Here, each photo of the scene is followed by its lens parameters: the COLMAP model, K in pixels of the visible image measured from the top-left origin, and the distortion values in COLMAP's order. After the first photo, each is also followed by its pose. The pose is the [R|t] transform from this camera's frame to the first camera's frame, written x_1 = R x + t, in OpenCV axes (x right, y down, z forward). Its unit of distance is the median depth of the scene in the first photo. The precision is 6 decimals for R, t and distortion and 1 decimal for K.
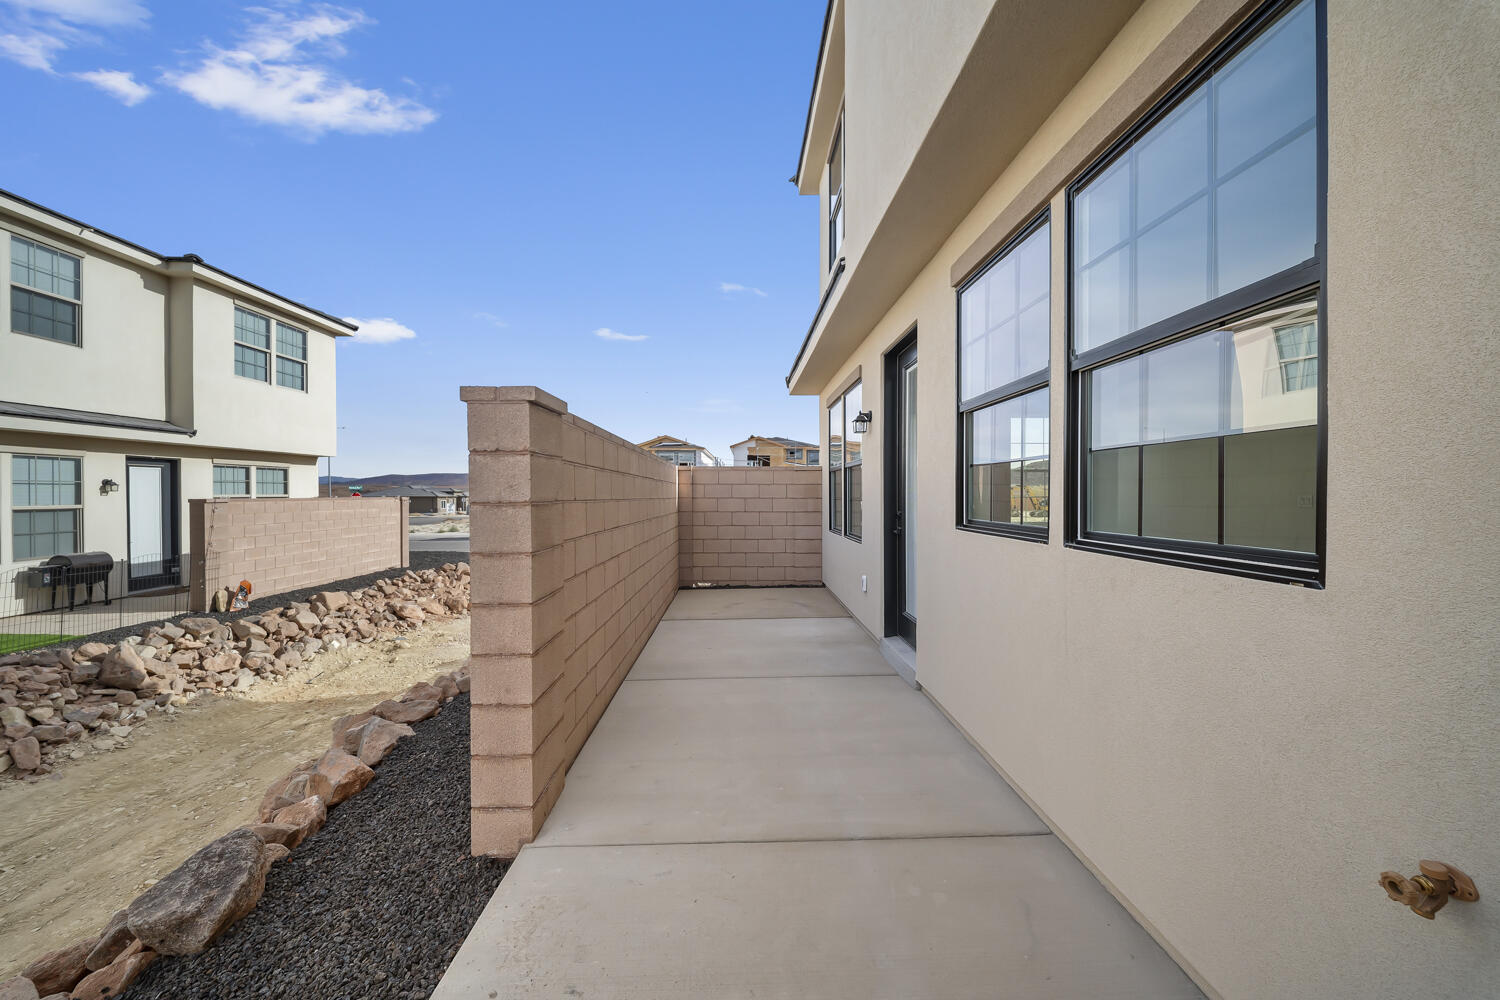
lens RADIAL K [[529.1, 0, 750.0], [0, 529.1, 500.0], [0, 0, 1]] dist [-0.000365, -0.000142]
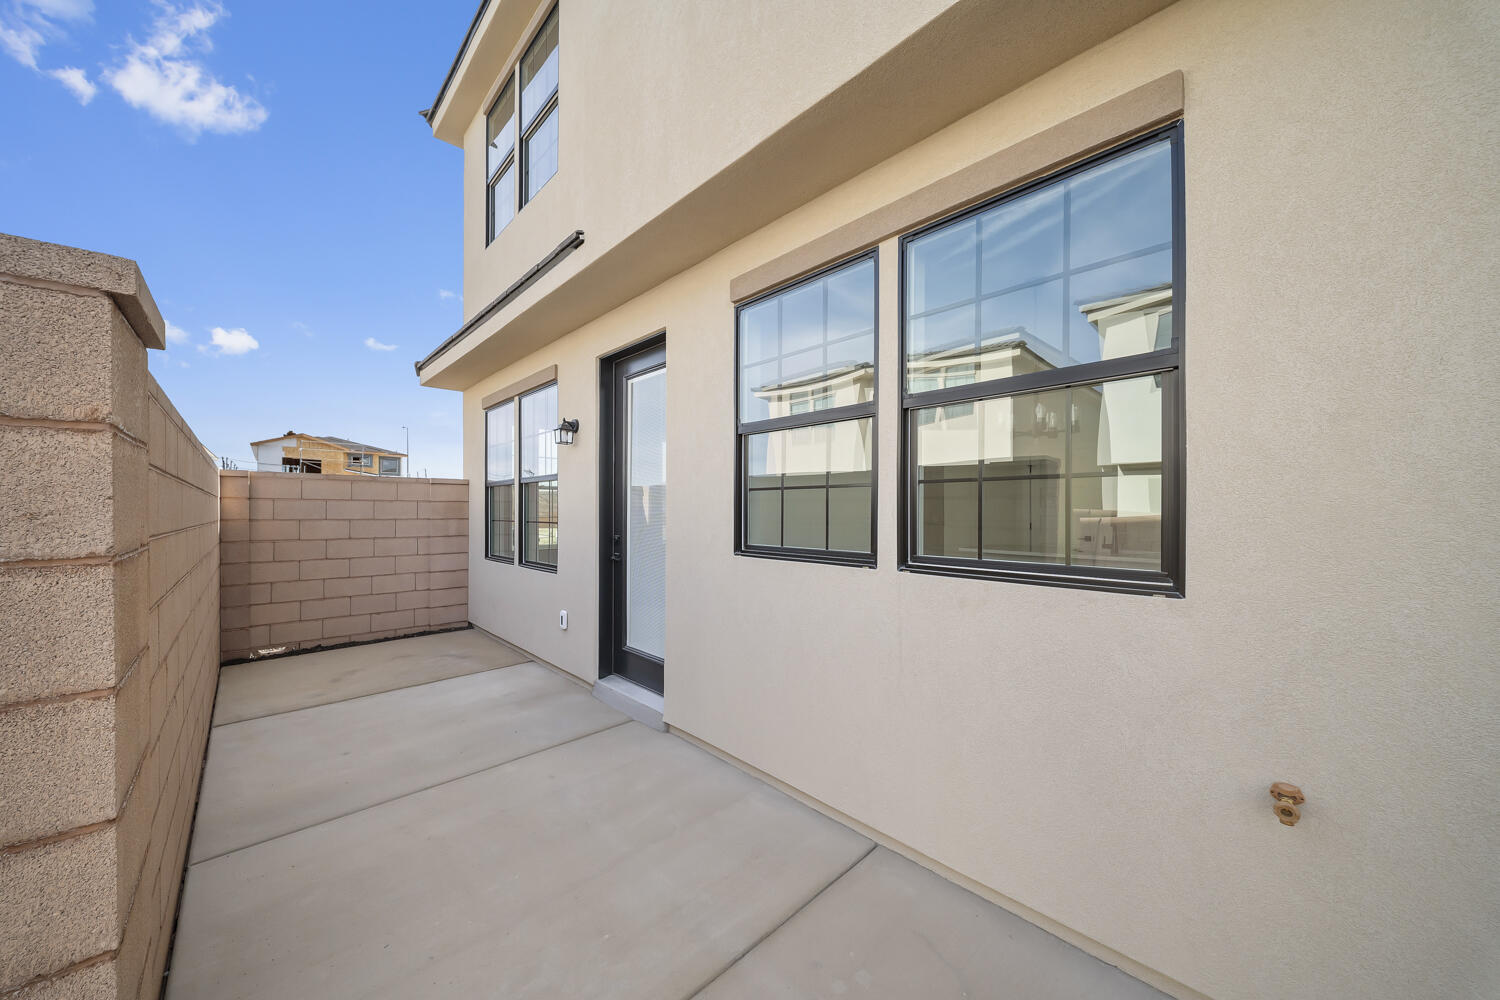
lens RADIAL K [[526.6, 0, 749.7], [0, 526.6, 508.5], [0, 0, 1]] dist [0.005453, -0.000134]
pose [[0.739459, 0.006090, 0.673174, -0.132905], [0.004301, 0.999896, -0.013771, -0.009404], [-0.673188, 0.013079, 0.739356, 0.160064]]
